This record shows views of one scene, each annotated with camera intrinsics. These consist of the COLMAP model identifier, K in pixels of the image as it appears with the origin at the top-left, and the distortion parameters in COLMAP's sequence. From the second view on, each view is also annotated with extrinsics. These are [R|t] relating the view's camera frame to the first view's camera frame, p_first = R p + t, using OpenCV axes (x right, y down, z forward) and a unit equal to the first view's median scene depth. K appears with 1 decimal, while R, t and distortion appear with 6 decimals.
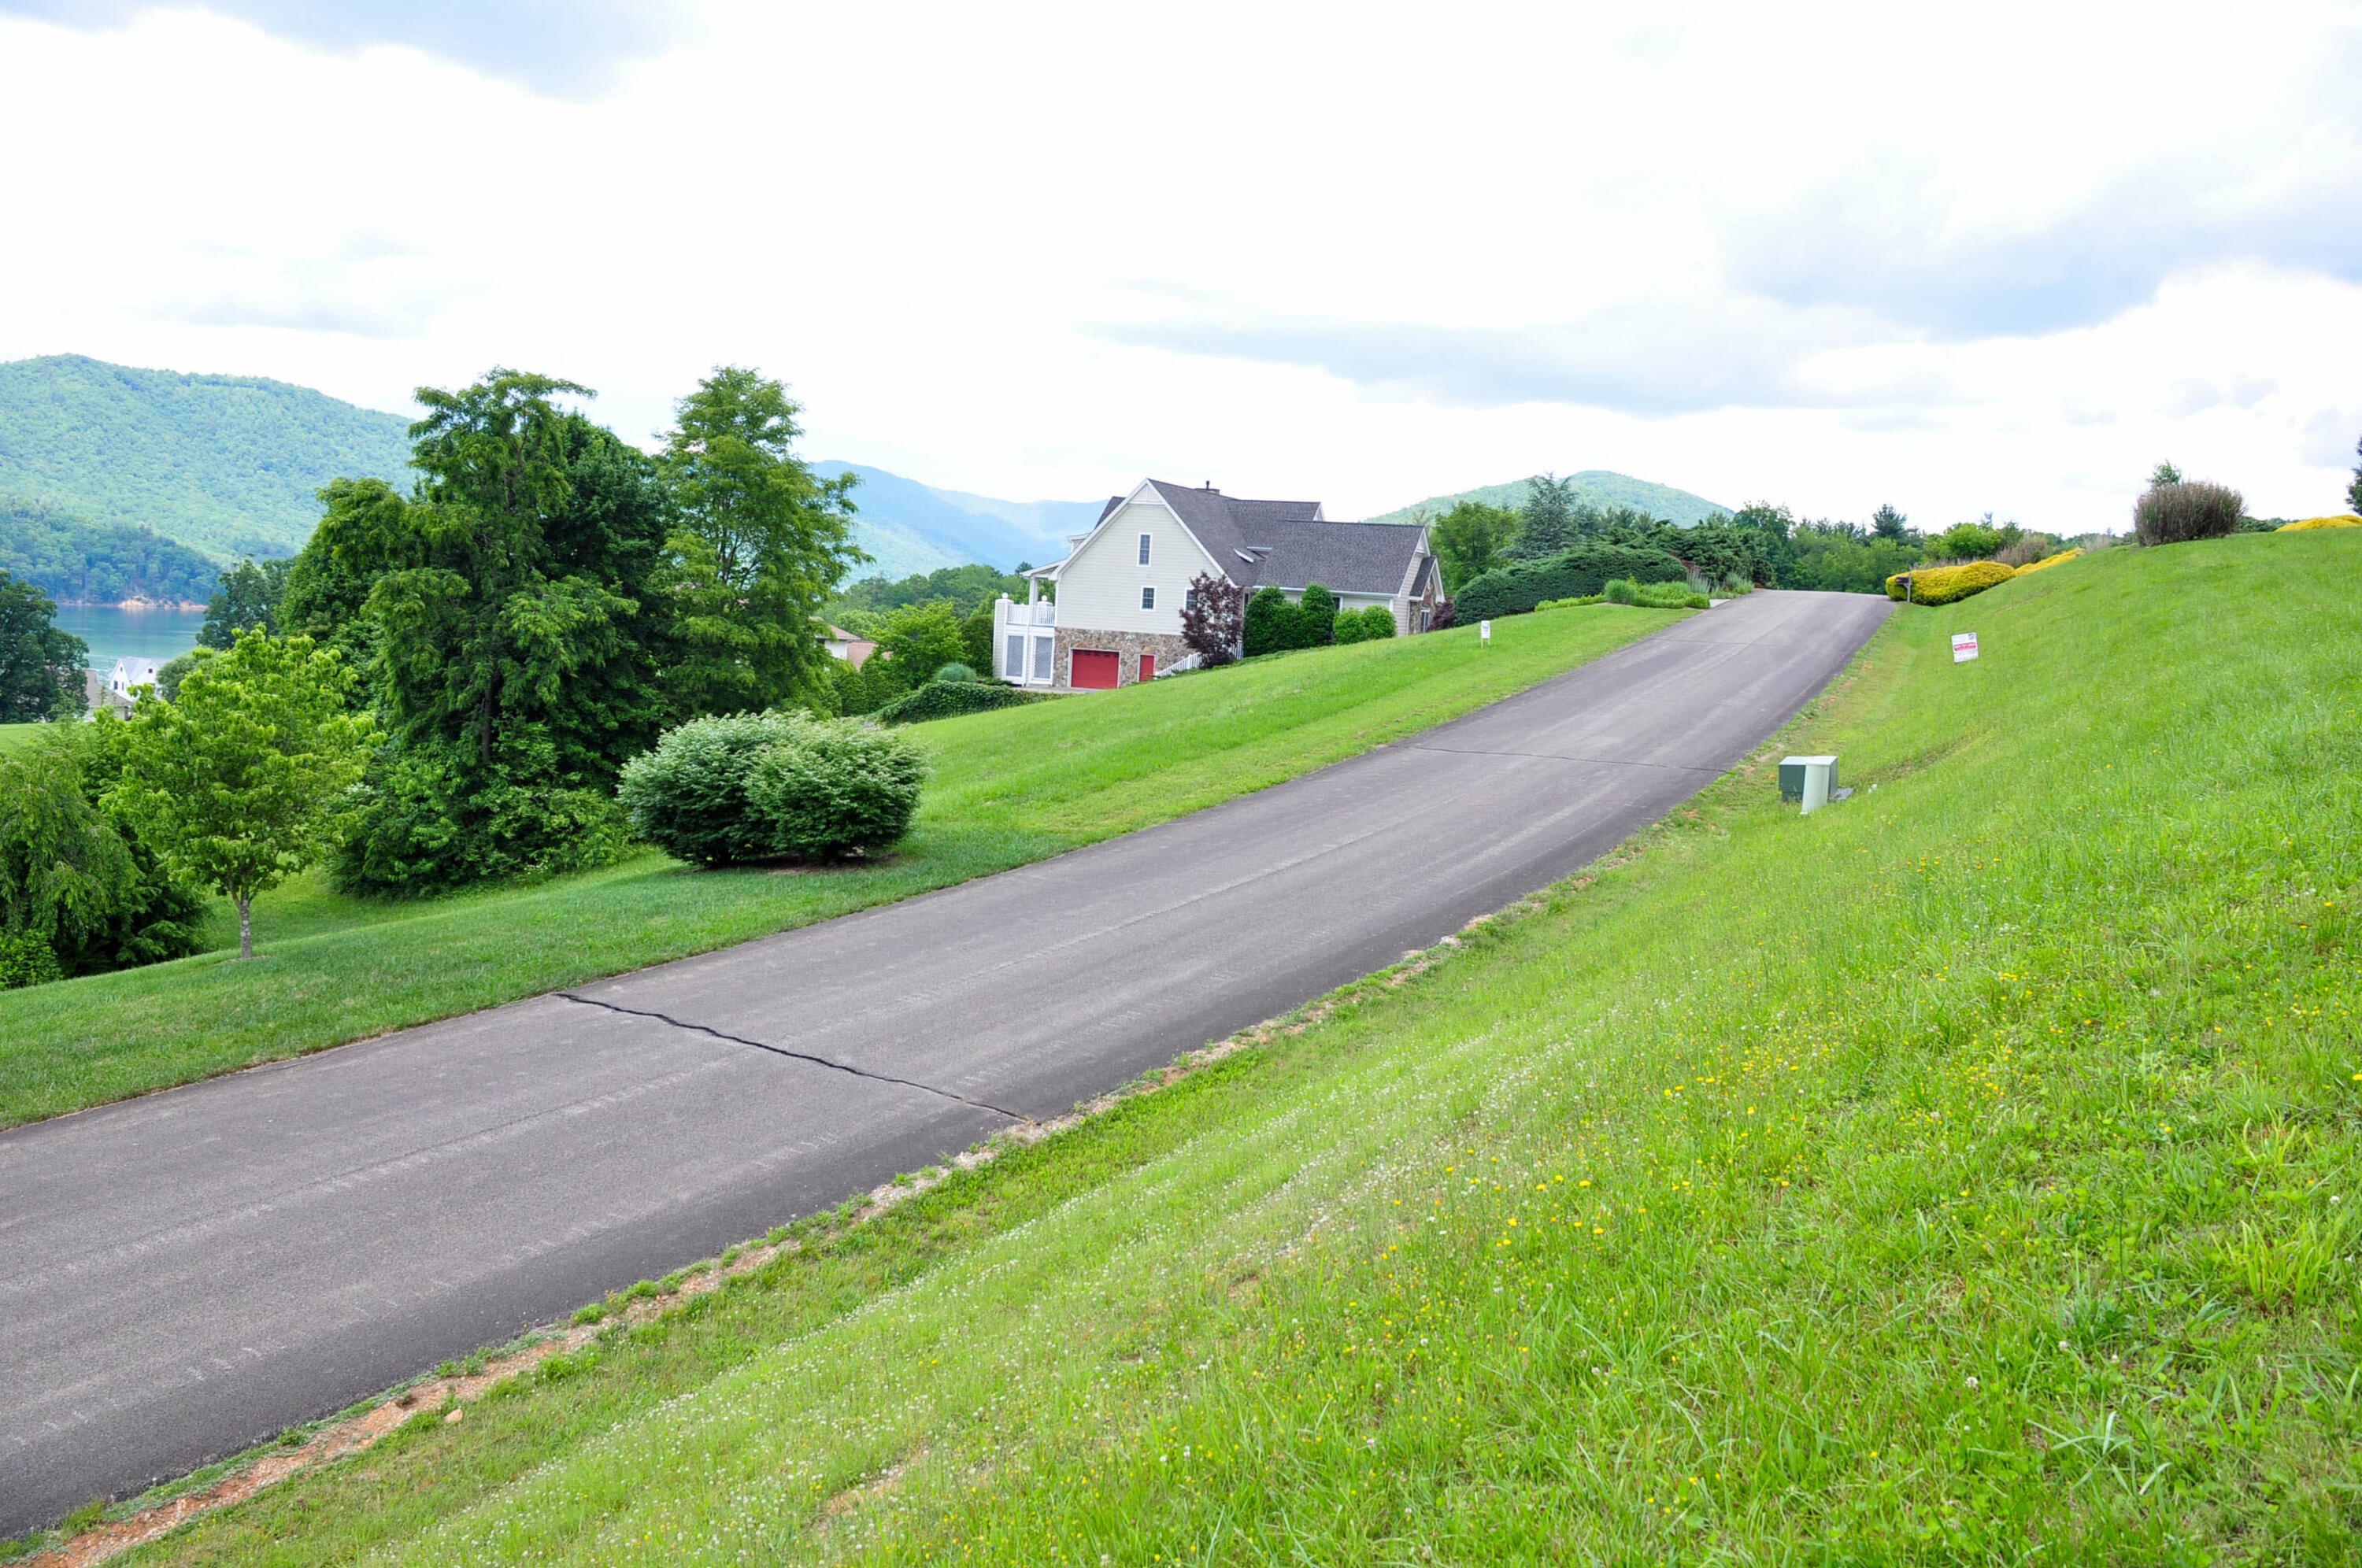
lens RADIAL K [[1781.7, 0, 1202.8], [0, 1781.7, 768.2], [0, 0, 1]] dist [-0.172131, 0.107890]
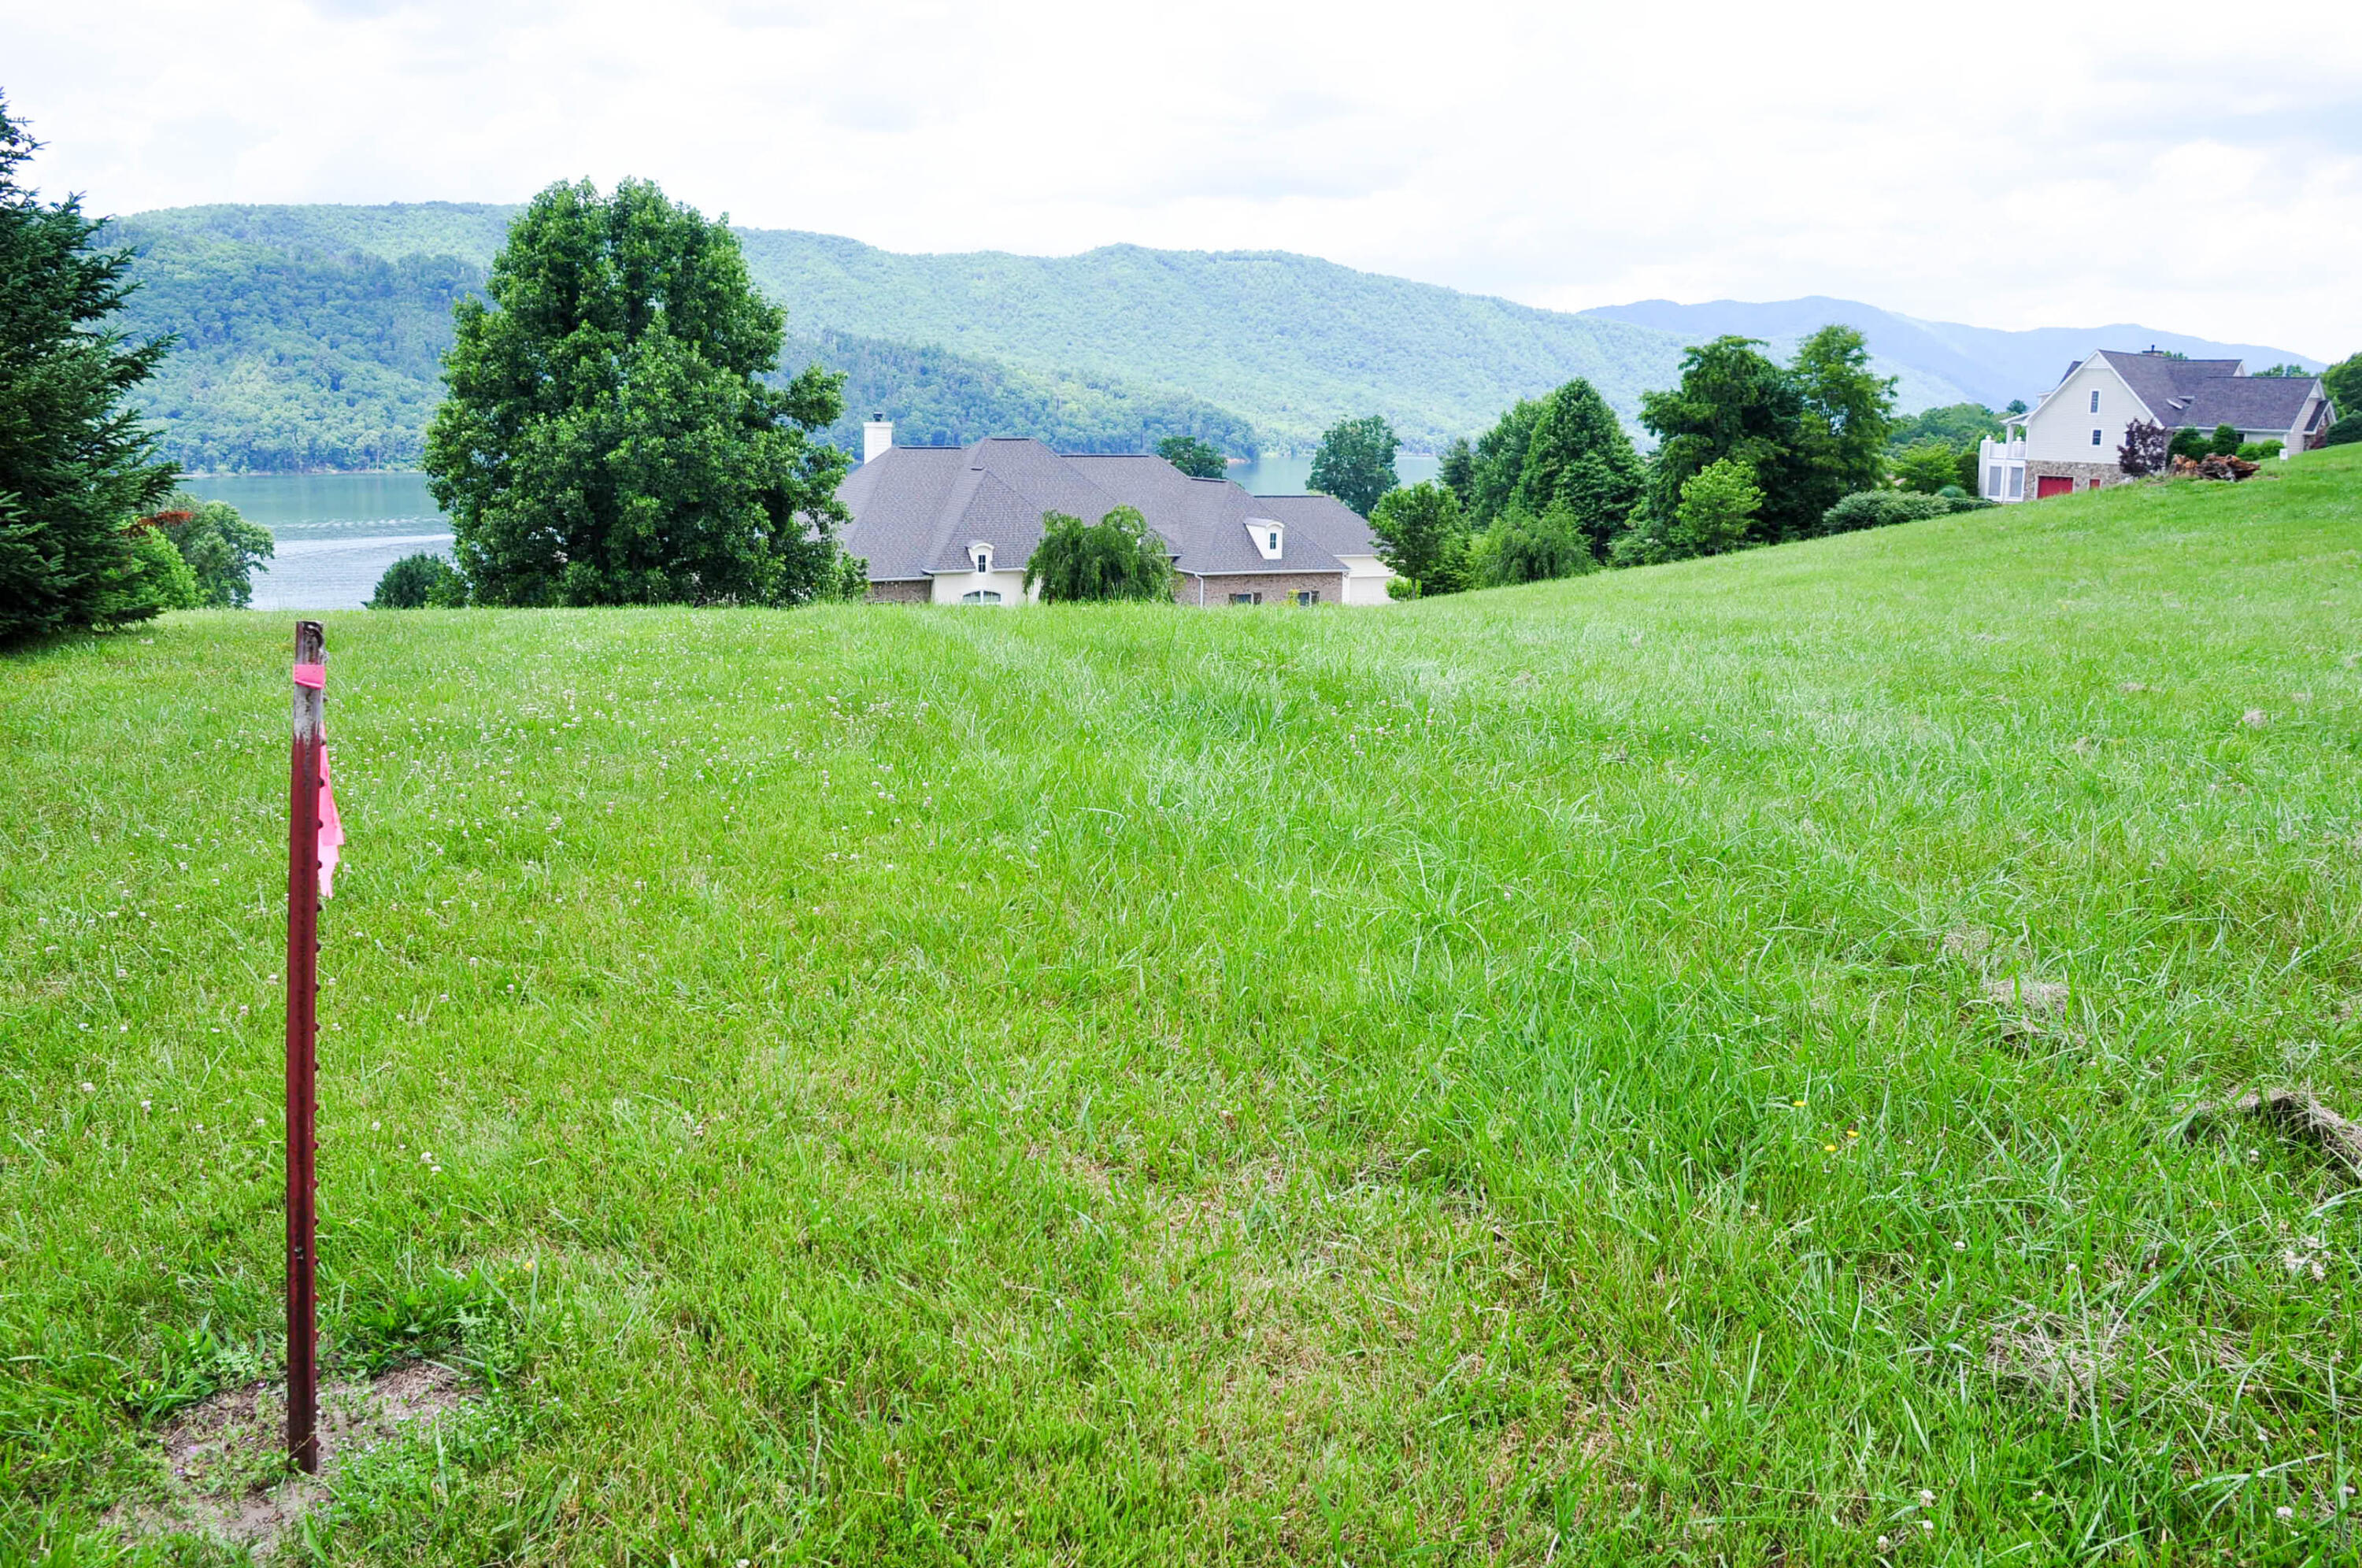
lens RADIAL K [[1781.7, 0, 1193.8], [0, 1781.7, 744.7], [0, 0, 1]] dist [-0.172131, 0.107890]
pose [[0.855155, 0.044748, -0.516438, 0.066112], [-0.005709, 0.997020, 0.076936, 0.044989], [0.518341, -0.062844, 0.852862, -0.514508]]
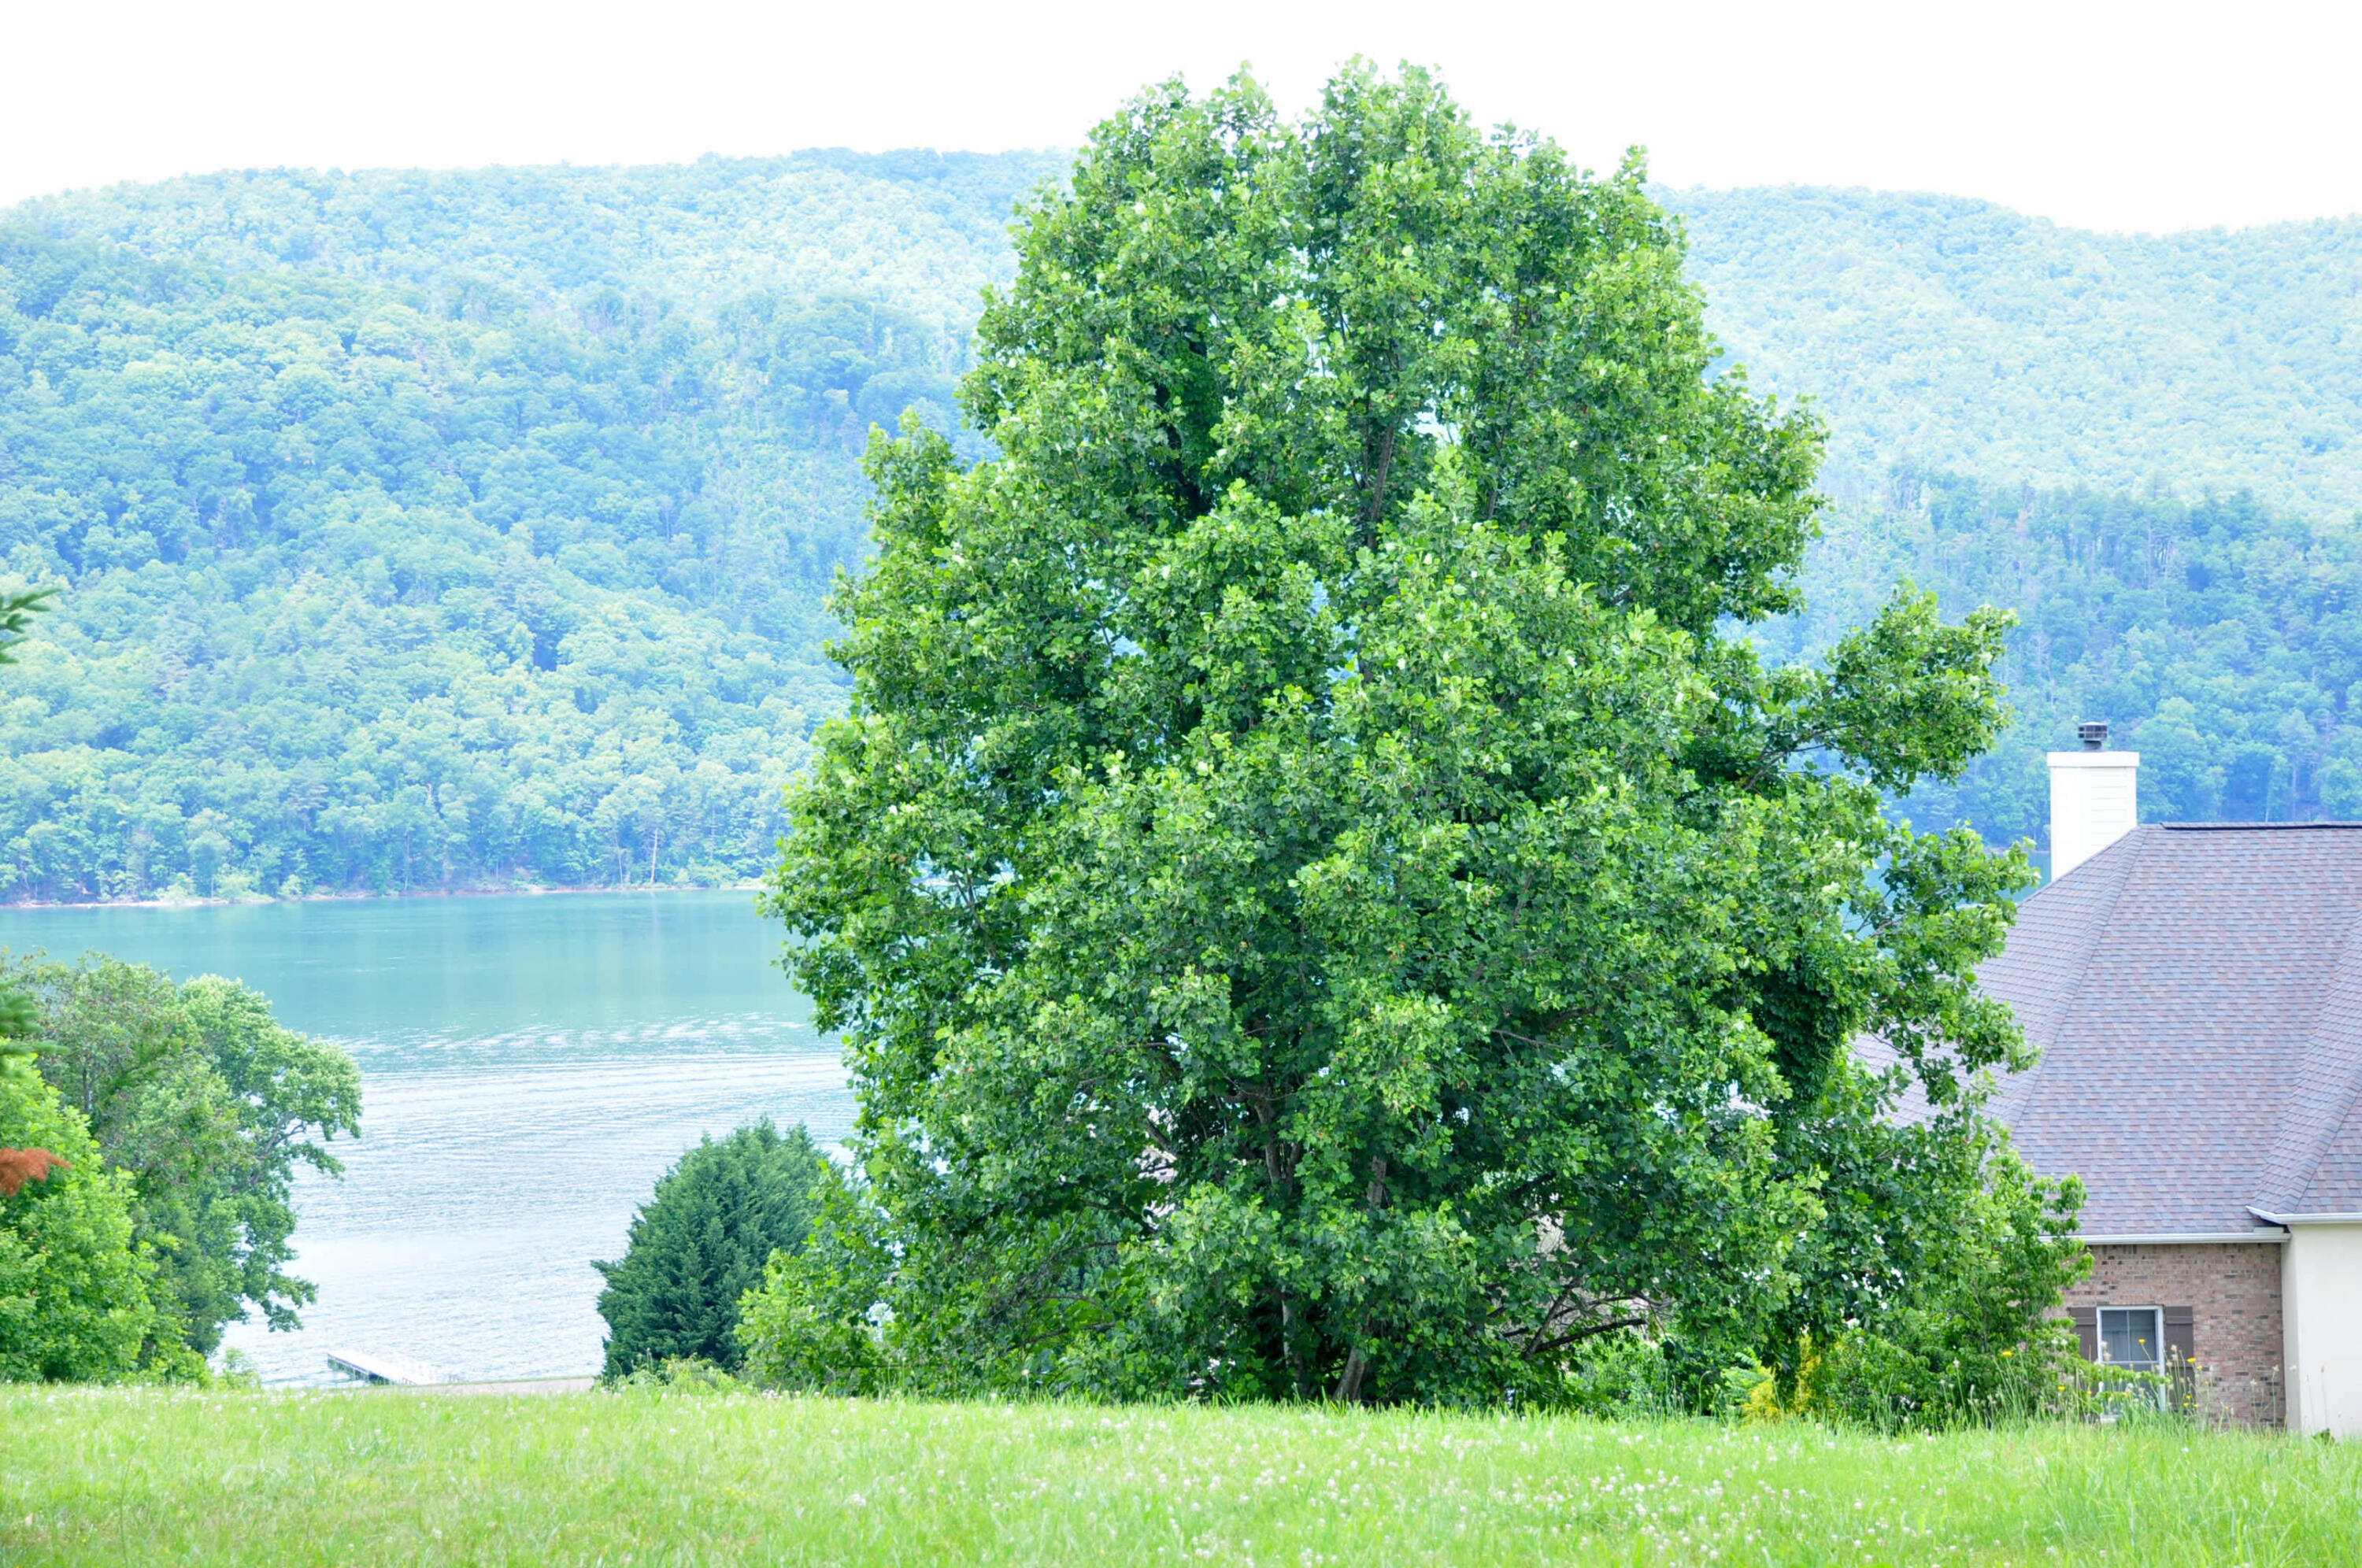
lens RADIAL K [[5211.2, 0, 1192.9], [0, 5211.2, 761.0], [0, 0, 1]] dist [0.573291, 0.000000]
pose [[0.635584, -0.068176, -0.769016, 0.011698], [-0.008731, 0.995395, -0.095461, 0.028931], [0.771983, 0.067388, 0.632061, -0.477751]]
